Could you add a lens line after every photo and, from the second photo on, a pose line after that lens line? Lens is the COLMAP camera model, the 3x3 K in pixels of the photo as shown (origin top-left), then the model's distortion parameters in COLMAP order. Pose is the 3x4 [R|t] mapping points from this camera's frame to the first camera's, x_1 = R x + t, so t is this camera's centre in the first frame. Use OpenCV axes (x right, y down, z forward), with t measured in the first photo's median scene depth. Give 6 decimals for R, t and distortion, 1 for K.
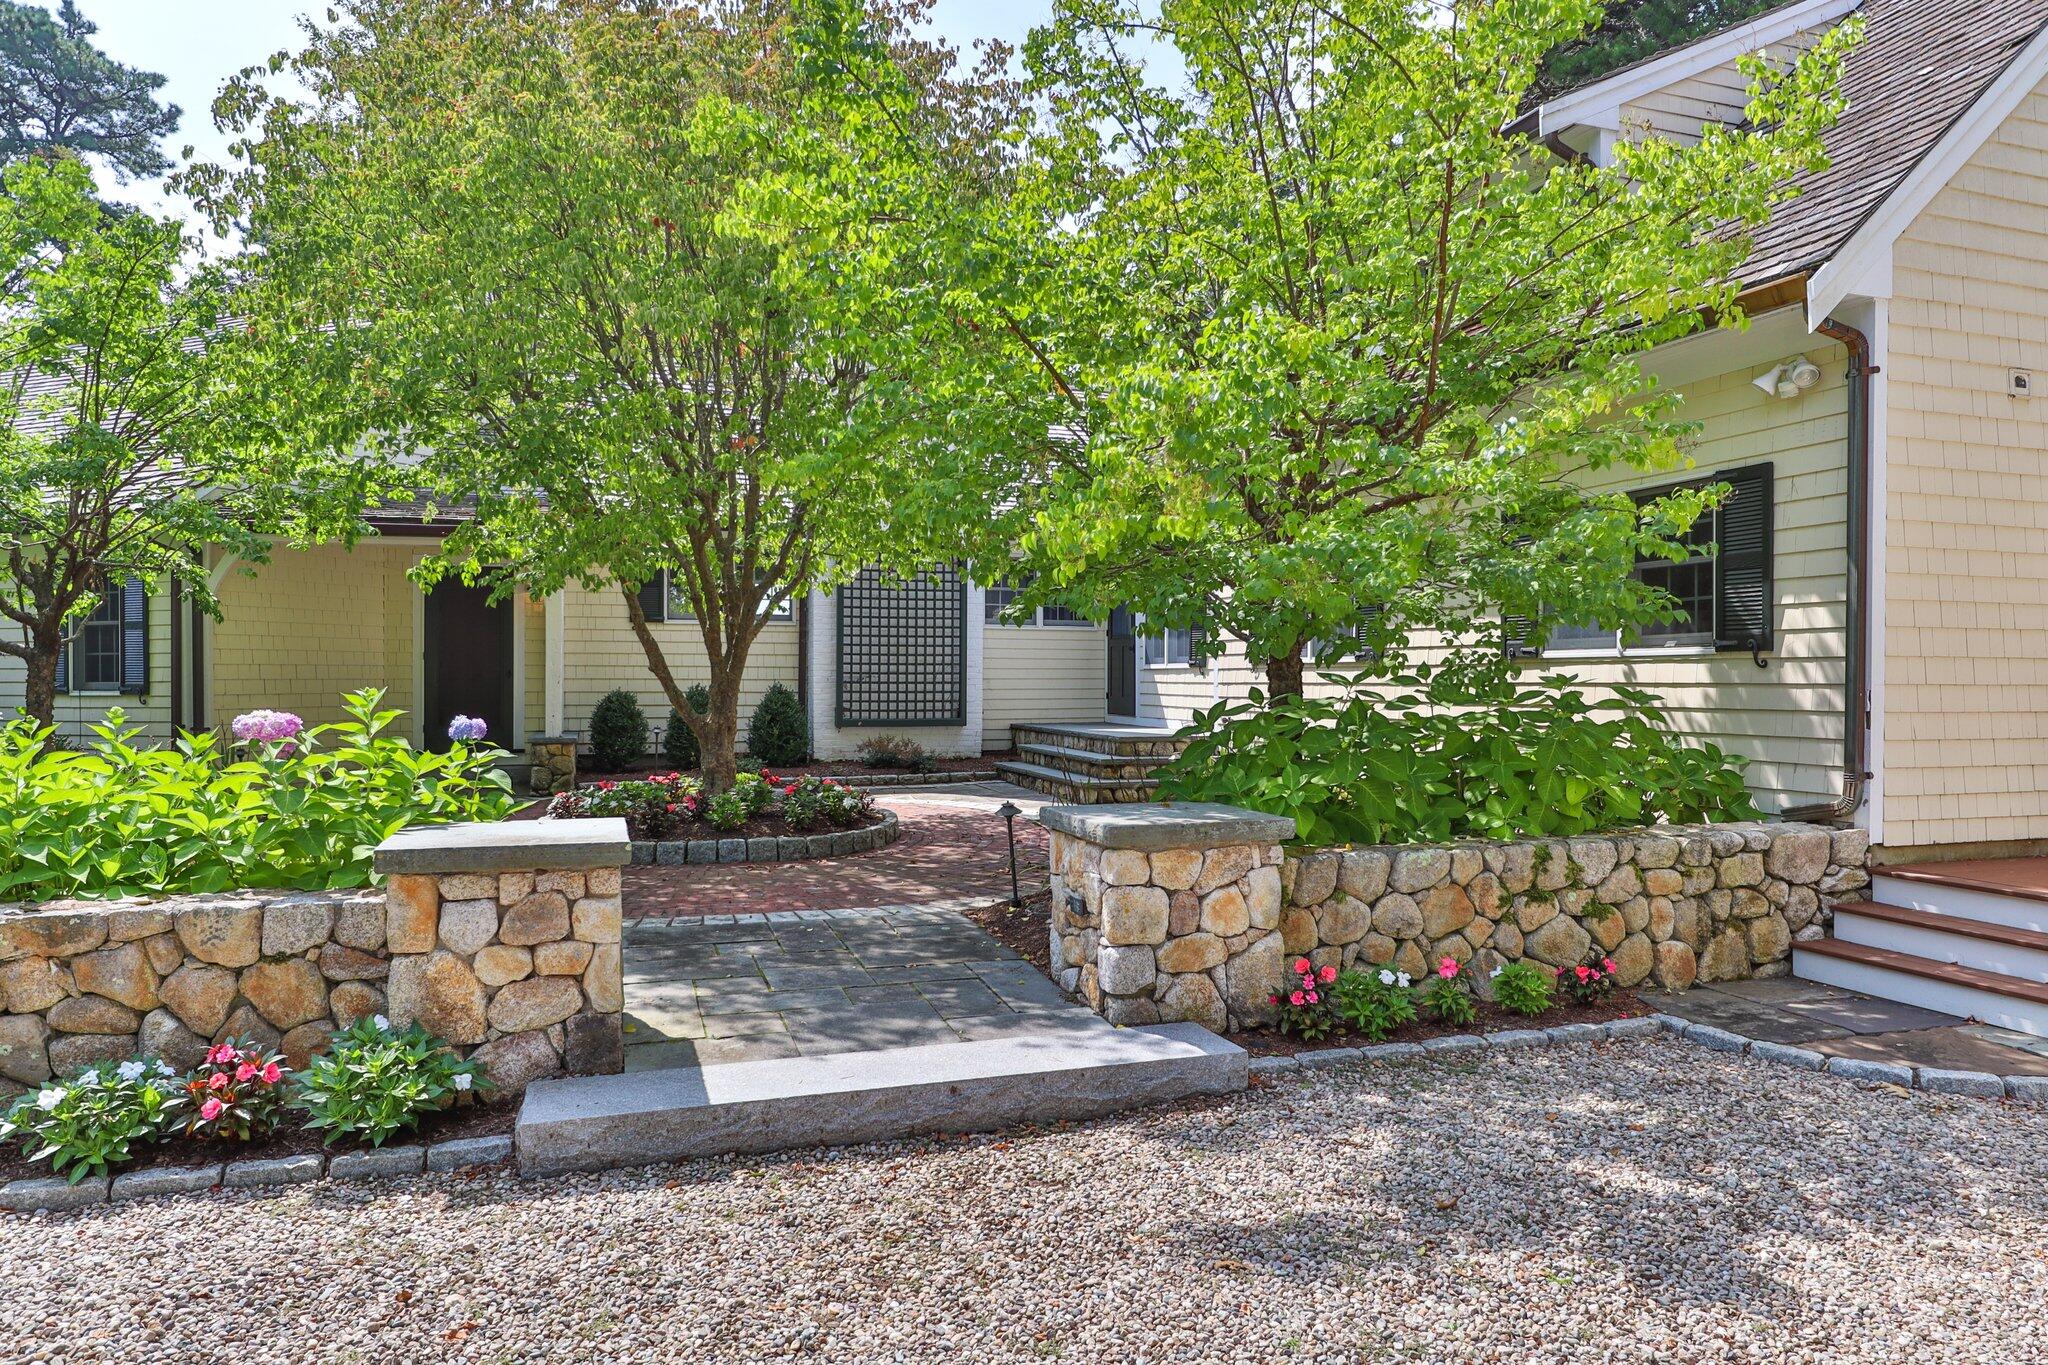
lens RADIAL K [[1345.2, 0, 1041.1], [0, 1345.2, 698.7], [0, 0, 1]] dist [-0.018034, 0.006089]
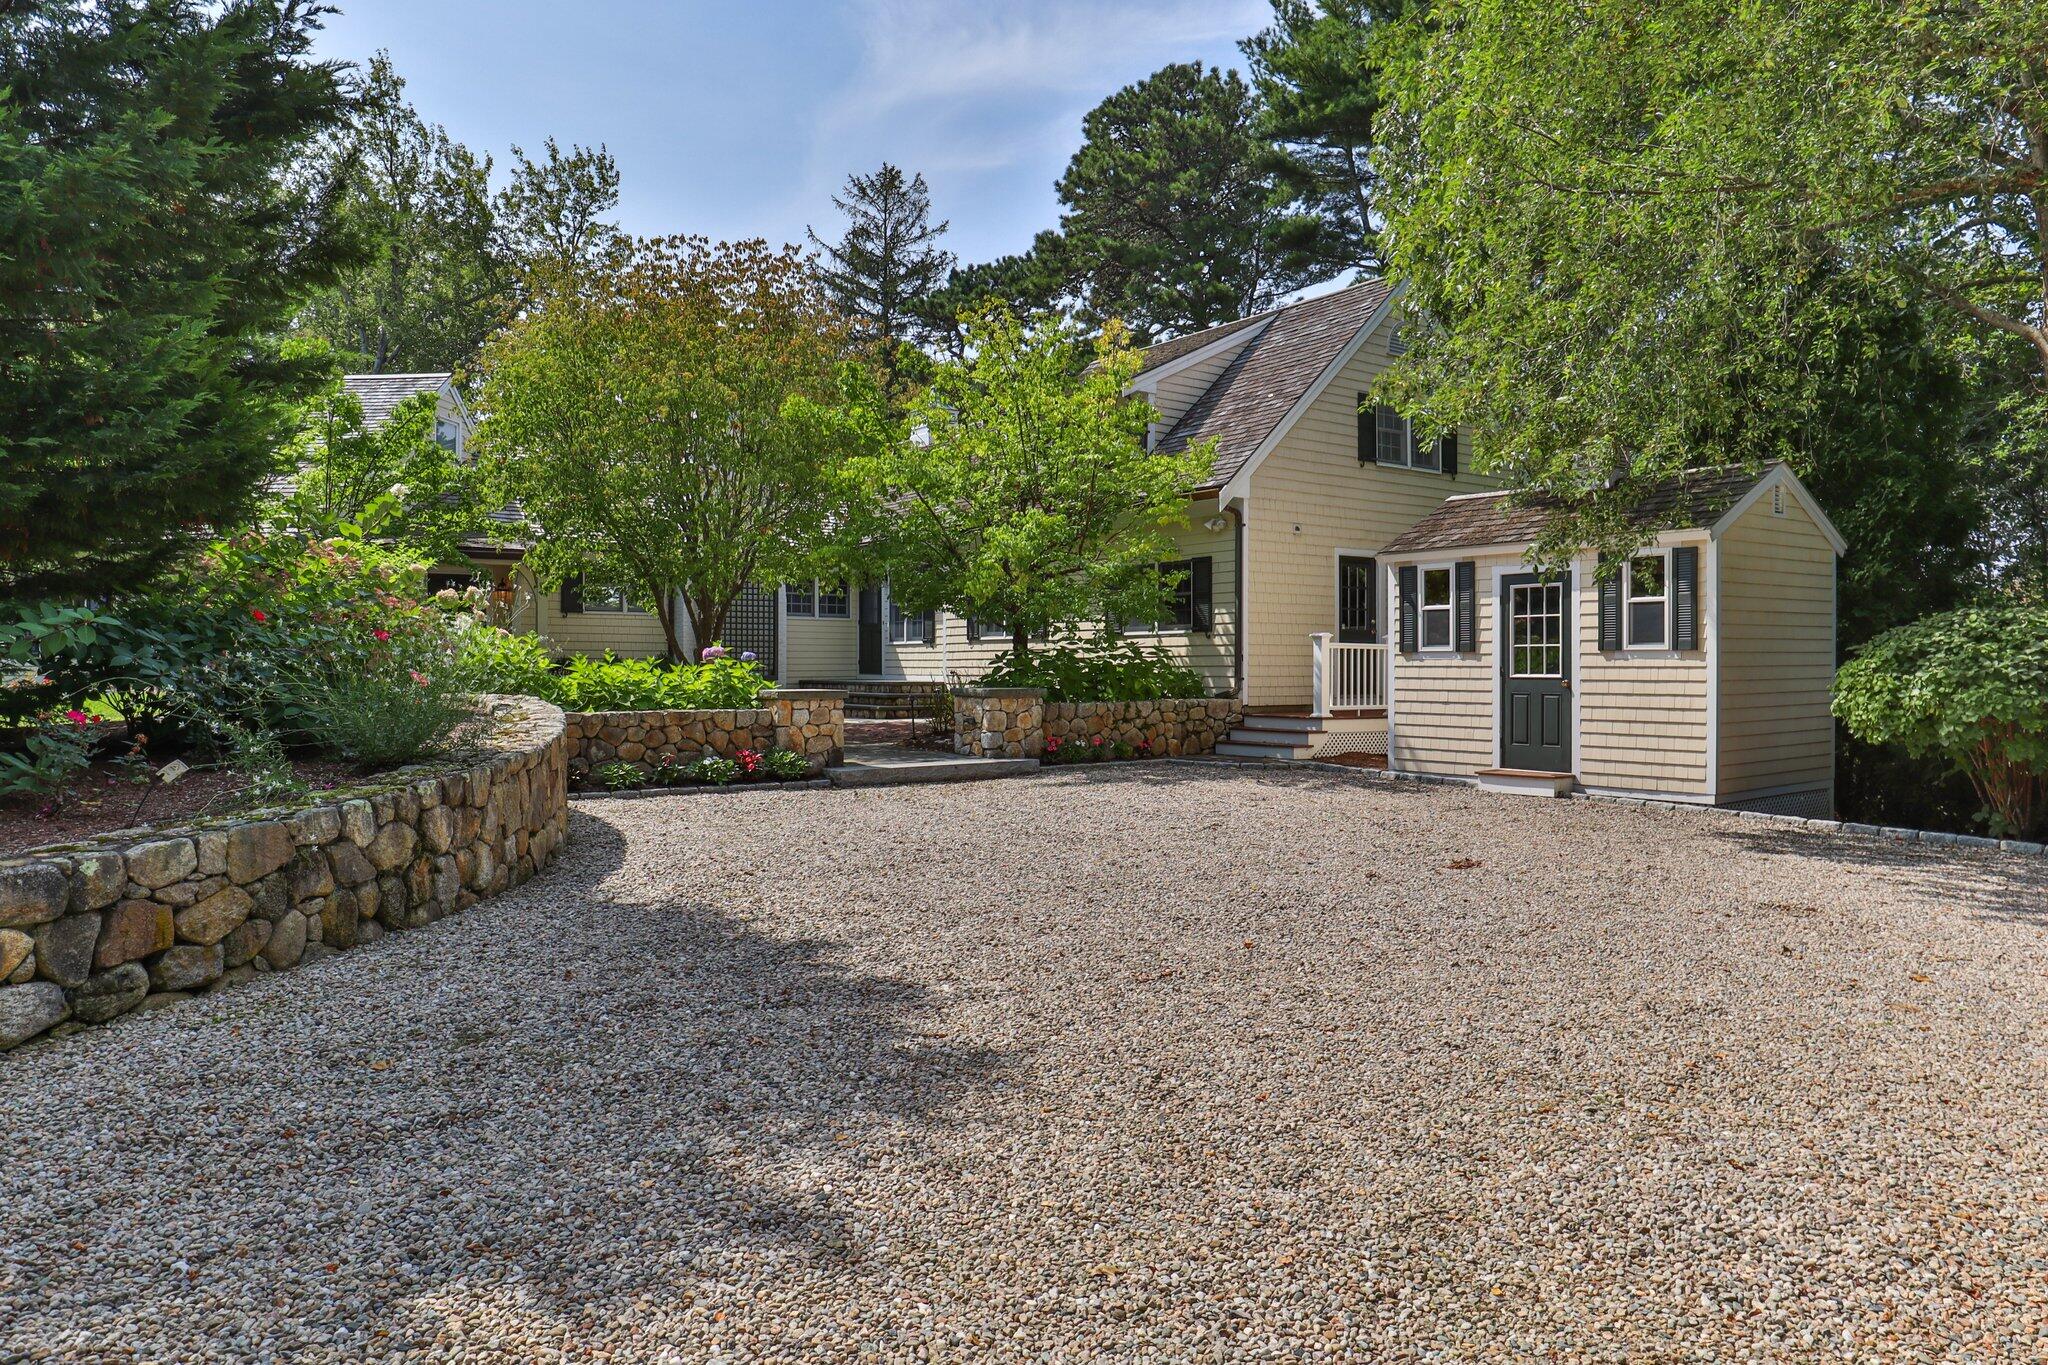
lens RADIAL K [[1345.2, 0, 1024.6], [0, 1345.2, 668.2], [0, 0, 1]] dist [-0.018034, 0.006089]
pose [[0.956891, -0.002305, 0.290437, -0.329216], [0.006530, 0.999886, -0.013579, 0.040694], [-0.290373, 0.014890, 0.956798, -0.826837]]
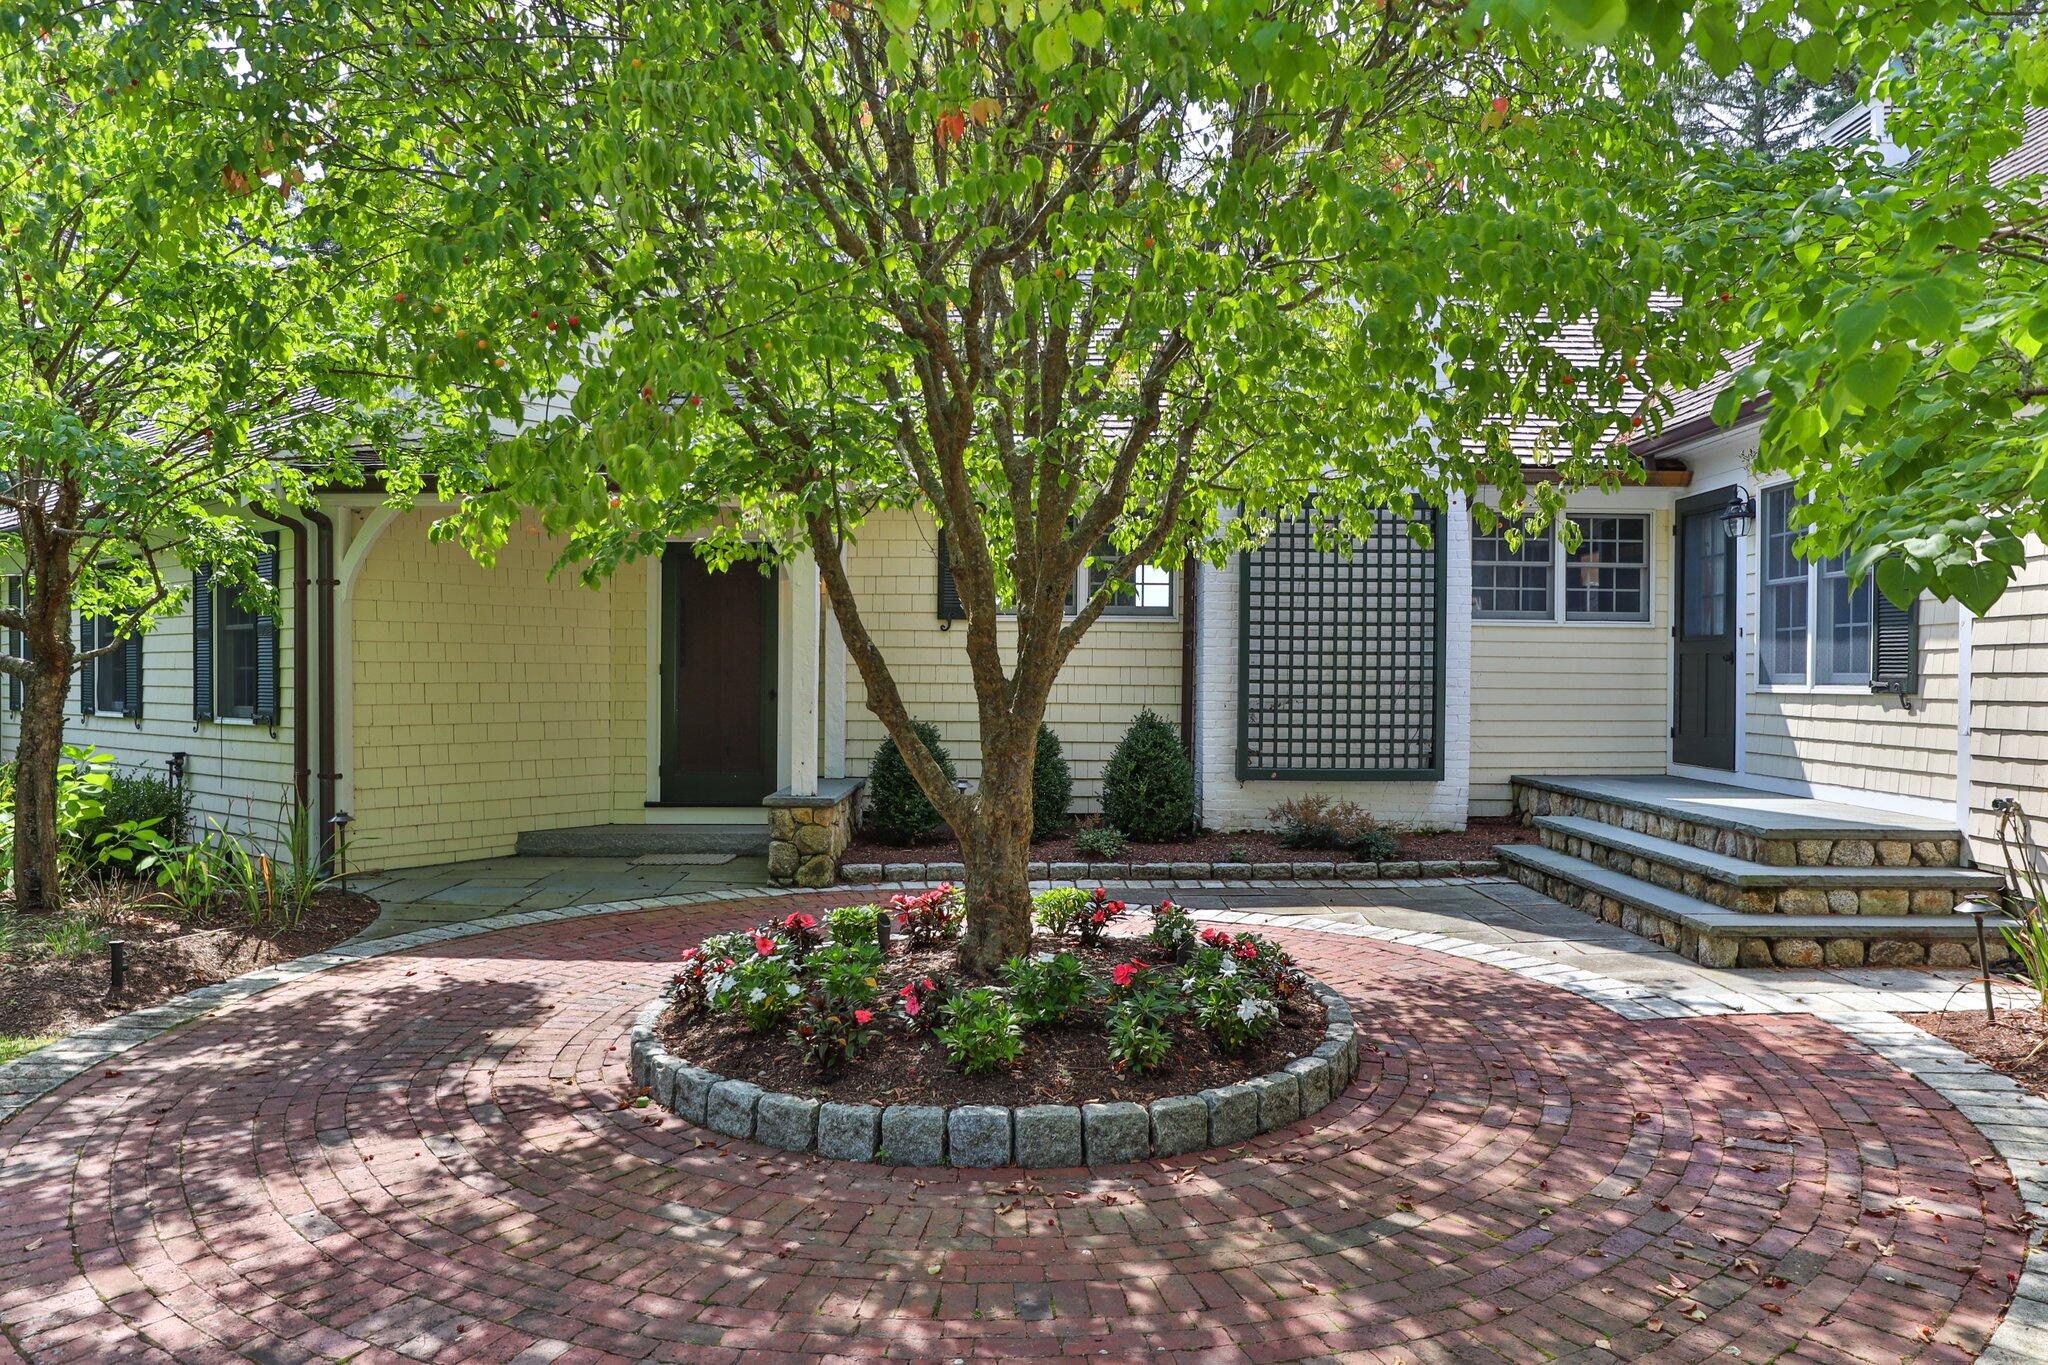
lens RADIAL K [[1345.2, 0, 1067.7], [0, 1345.2, 695.1], [0, 0, 1]] dist [-0.018034, 0.006089]
pose [[0.959589, 0.007601, -0.281303, -0.067304], [-0.008244, 0.999965, -0.001101, -0.024798], [0.281285, 0.003375, 0.959618, 0.487966]]
